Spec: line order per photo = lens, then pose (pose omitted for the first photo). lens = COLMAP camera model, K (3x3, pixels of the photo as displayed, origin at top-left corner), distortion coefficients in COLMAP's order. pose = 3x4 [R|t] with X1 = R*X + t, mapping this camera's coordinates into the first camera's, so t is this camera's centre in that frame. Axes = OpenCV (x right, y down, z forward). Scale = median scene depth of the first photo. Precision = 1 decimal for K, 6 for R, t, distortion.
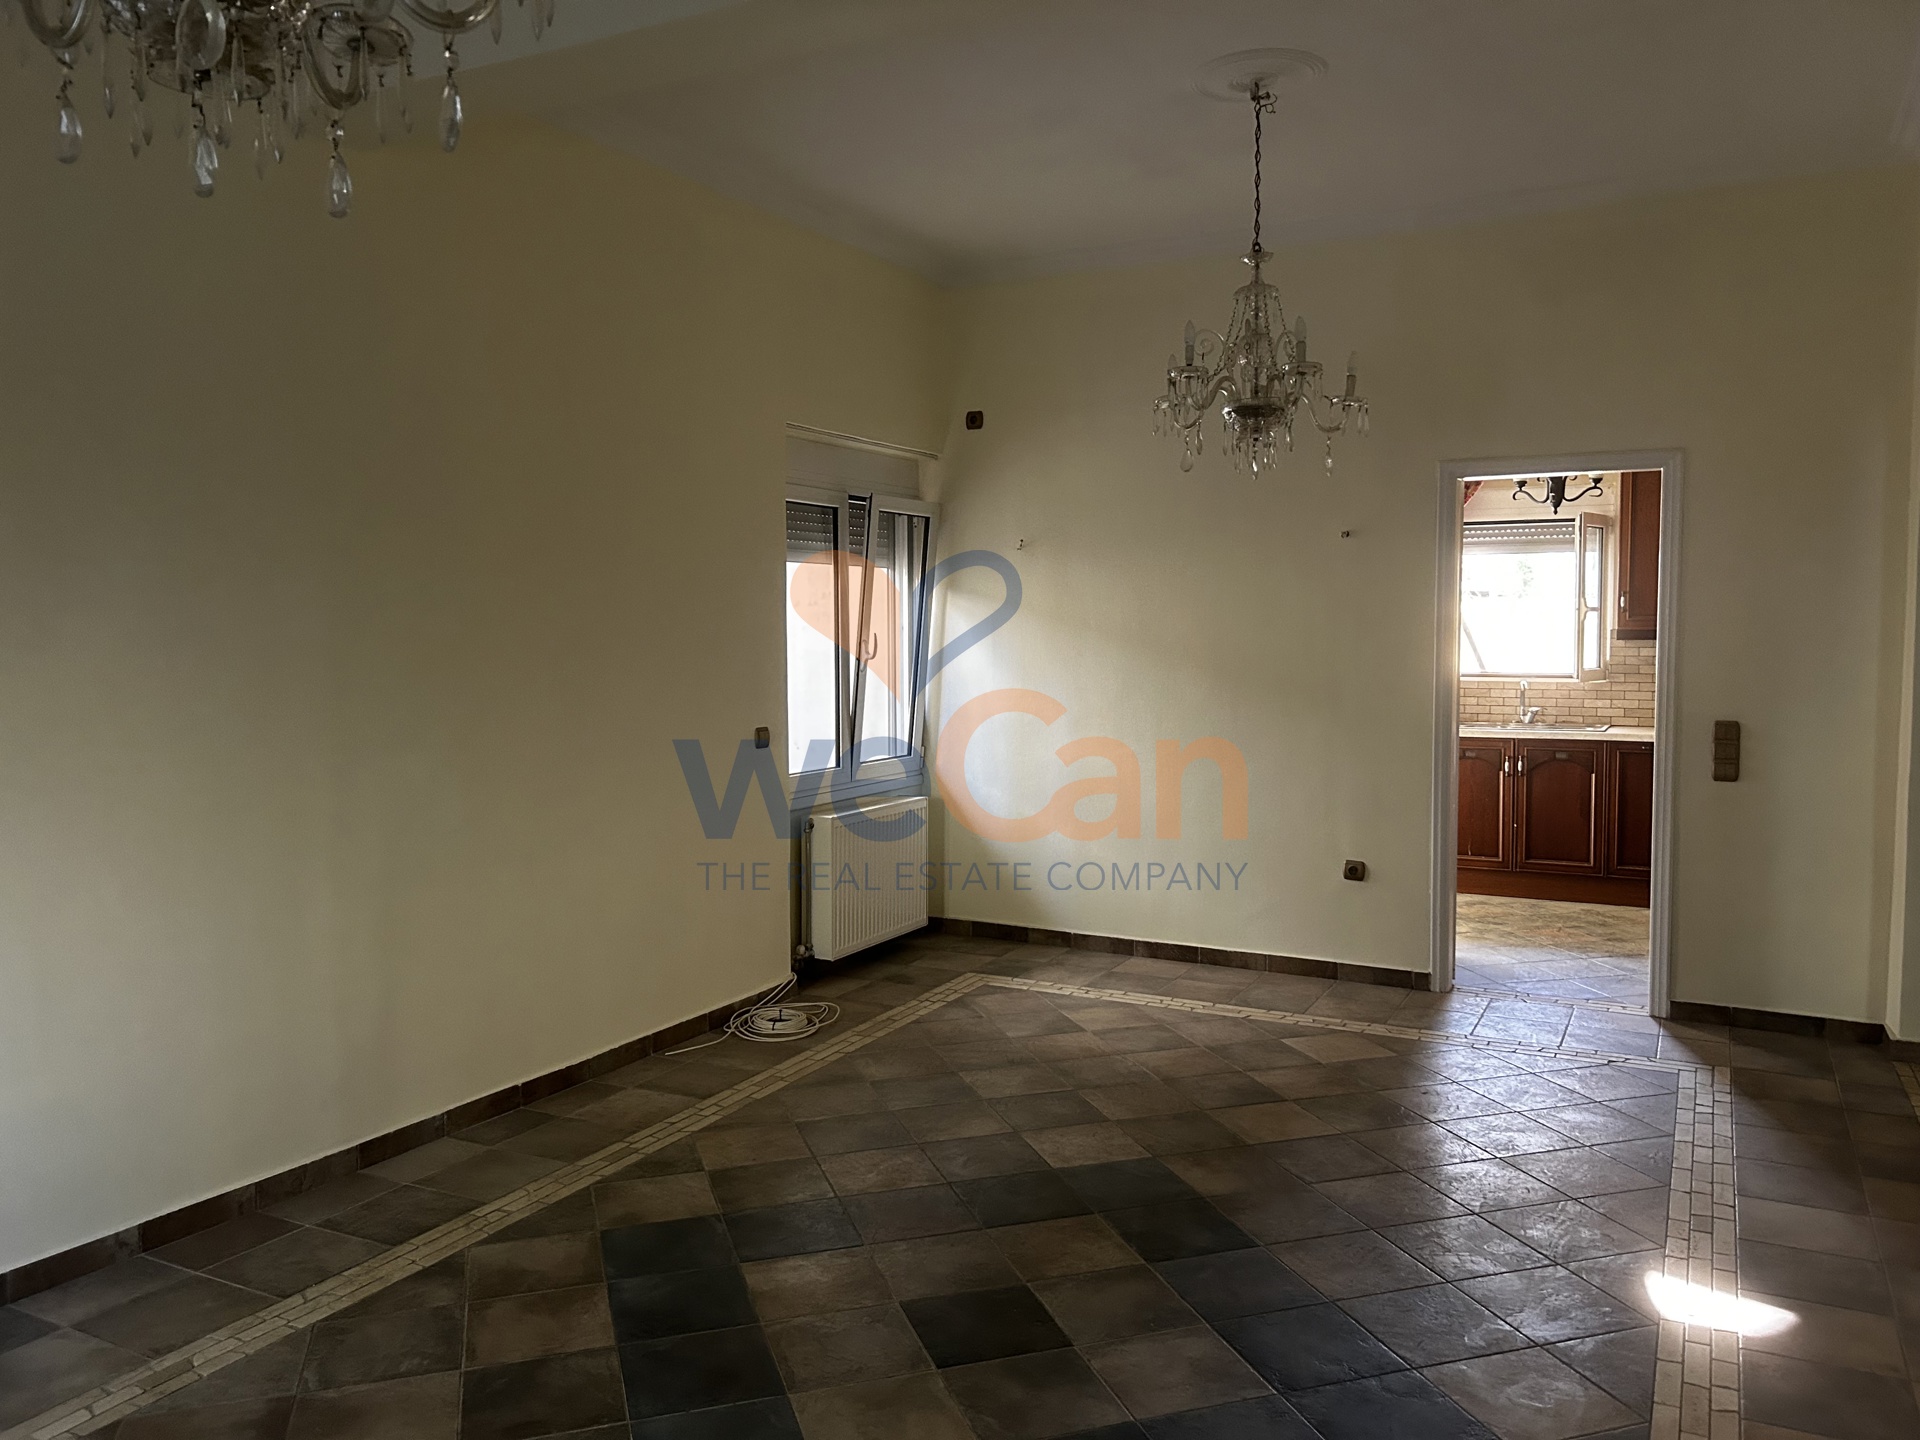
lens RADIAL K [[1452.2, 0, 973.4], [0, 1452.2, 703.2], [0, 0, 1]] dist [0.060909, -0.063529]
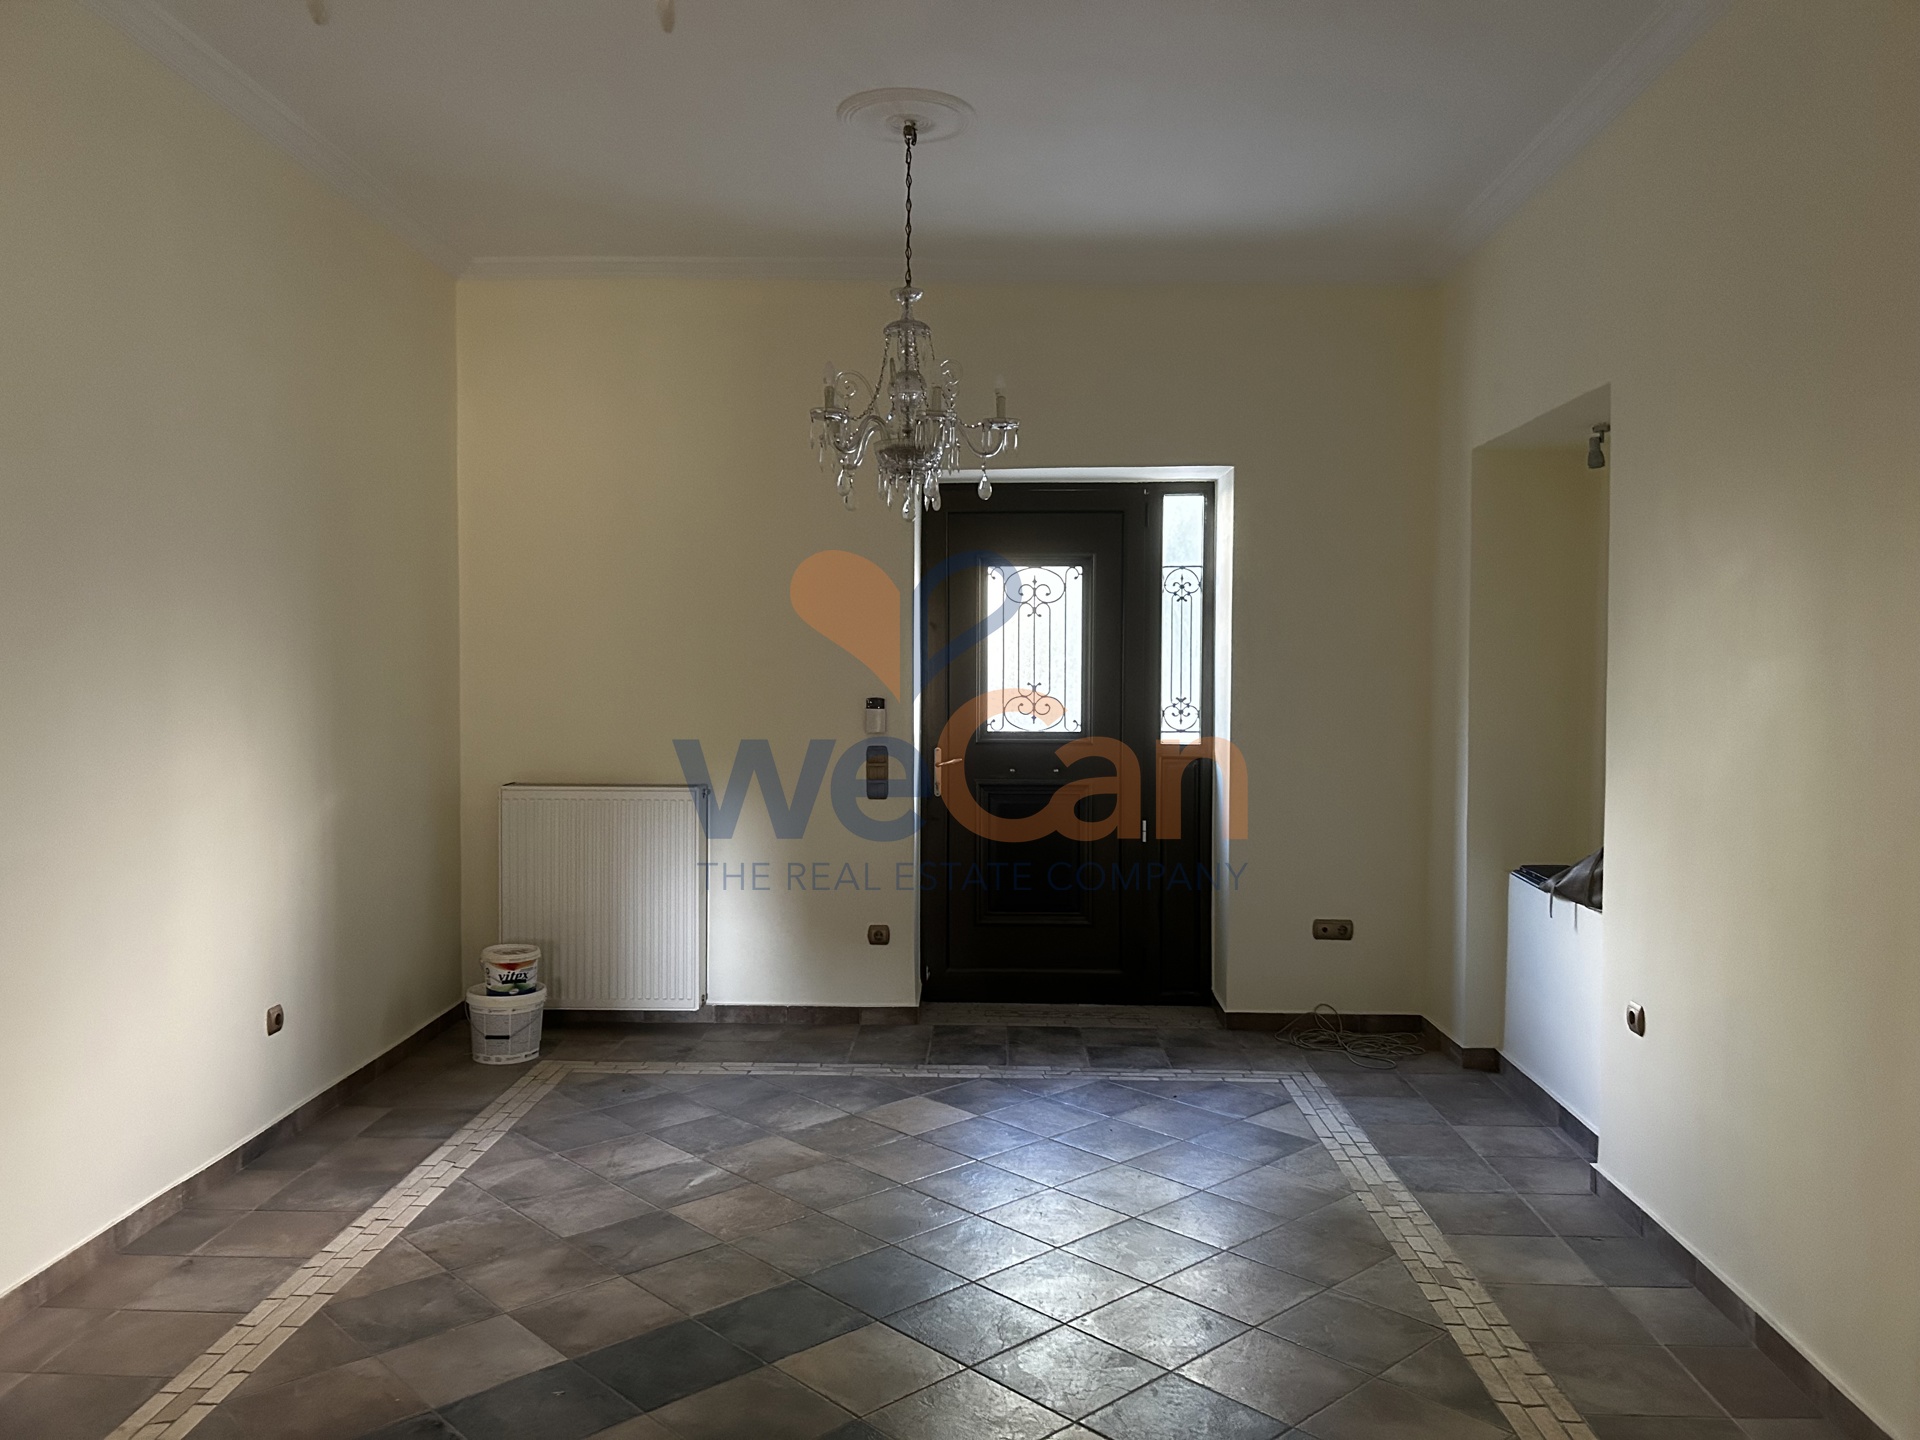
lens RADIAL K [[1452.2, 0, 956.5], [0, 1452.2, 711.2], [0, 0, 1]] dist [0.060909, -0.063529]
pose [[-0.909810, 0.009646, -0.414914, 0.203831], [-0.025110, 0.996619, 0.078231, -0.063369], [0.414266, 0.081594, -0.906491, 1.187017]]
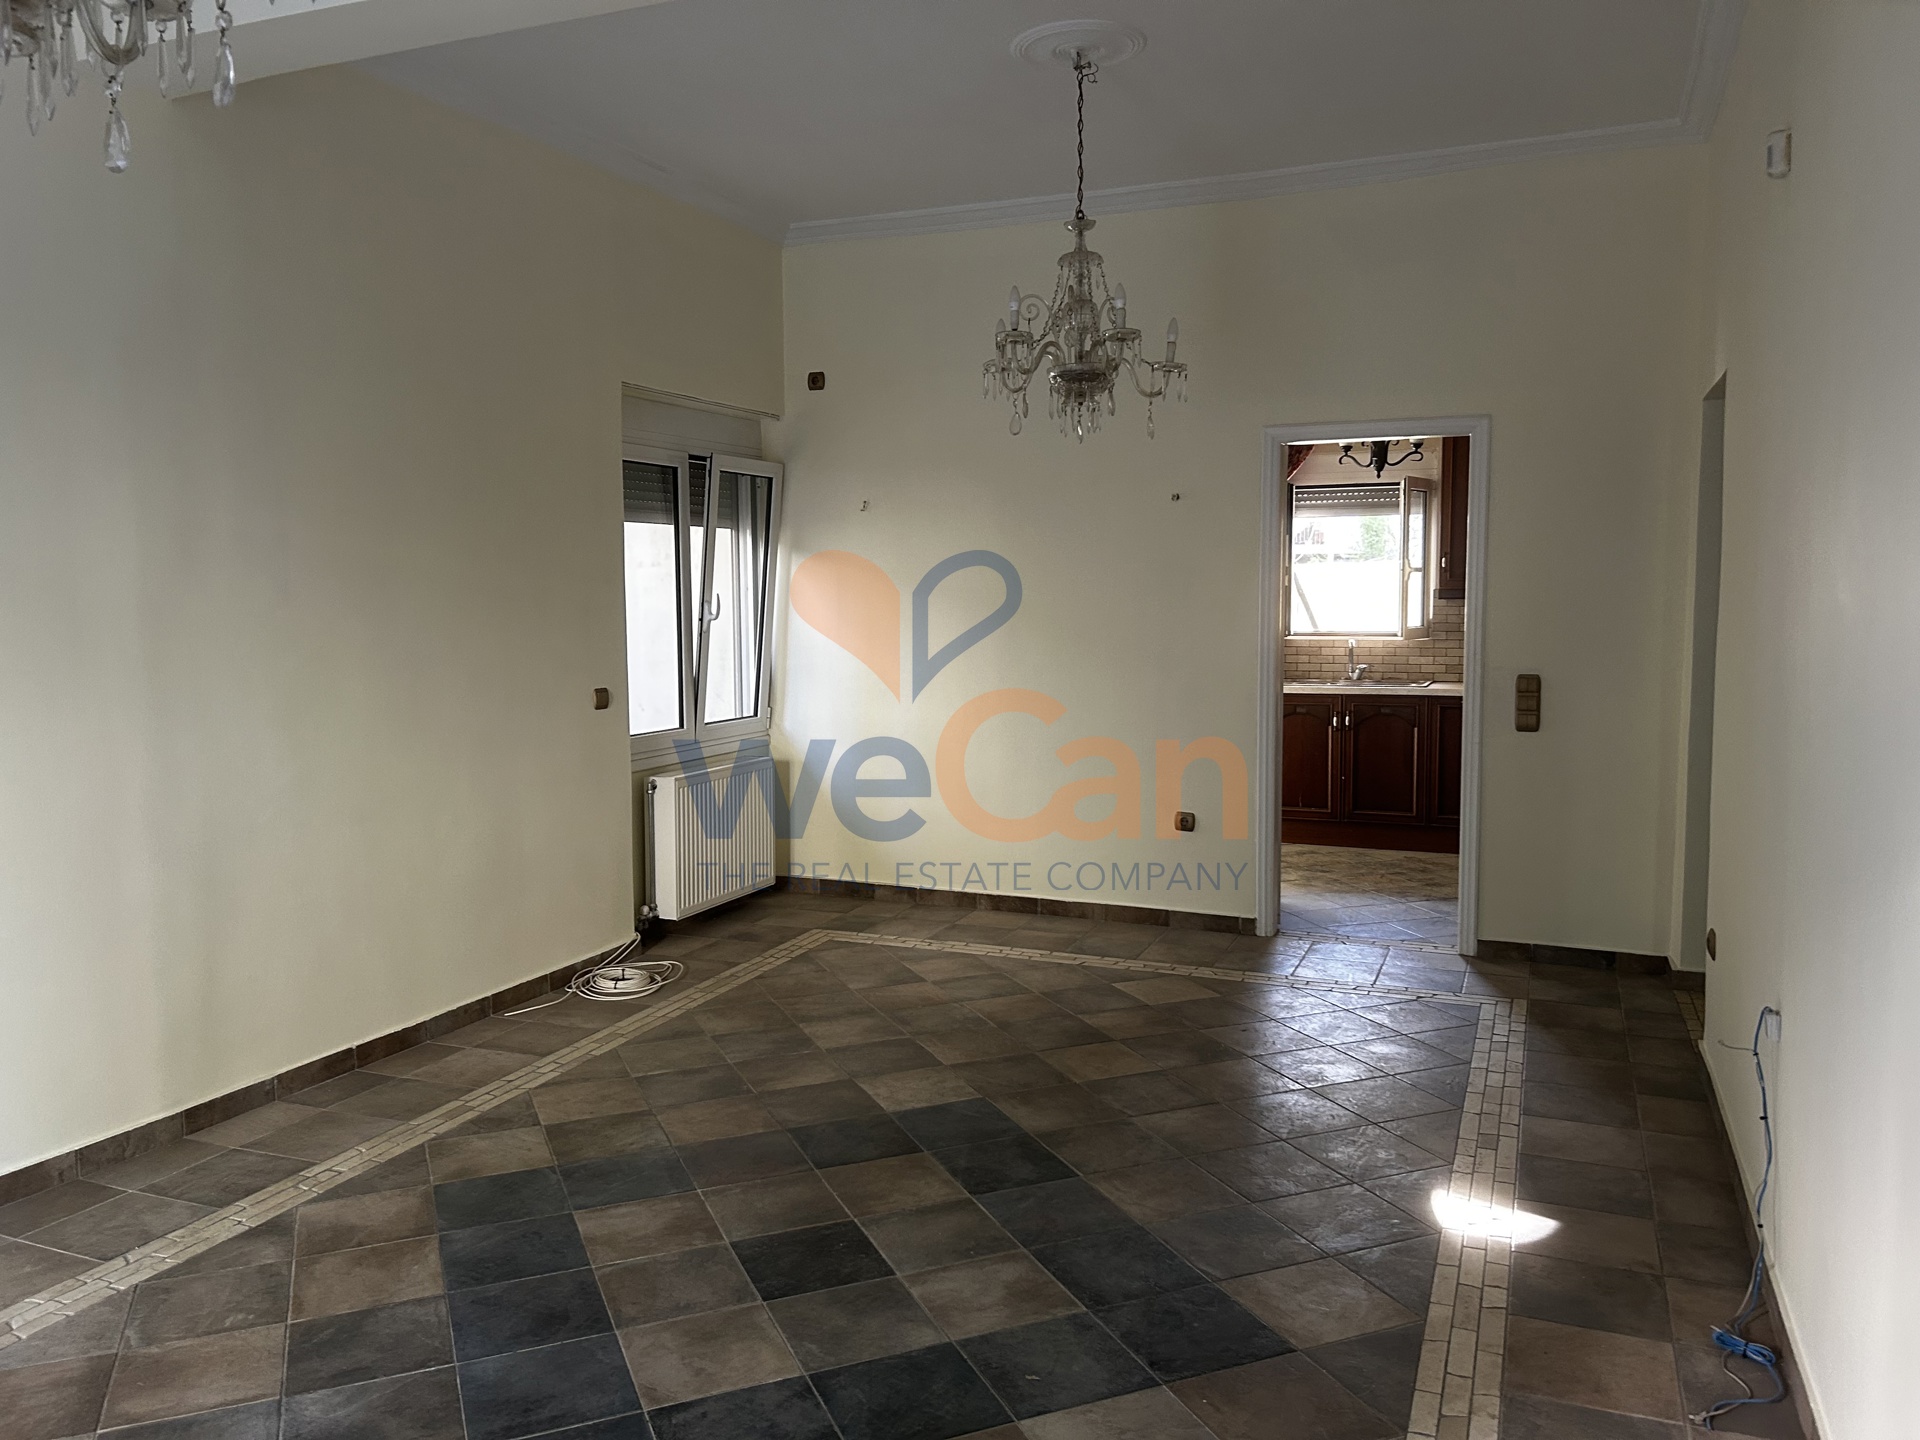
lens RADIAL K [[1452.2, 0, 951.1], [0, 1452.2, 702.7], [0, 0, 1]] dist [0.060909, -0.063529]
pose [[0.996930, -0.009137, 0.077757, 0.019741], [0.007225, 0.999665, 0.024836, 0.003845], [-0.077958, -0.024198, 0.996663, -0.020543]]
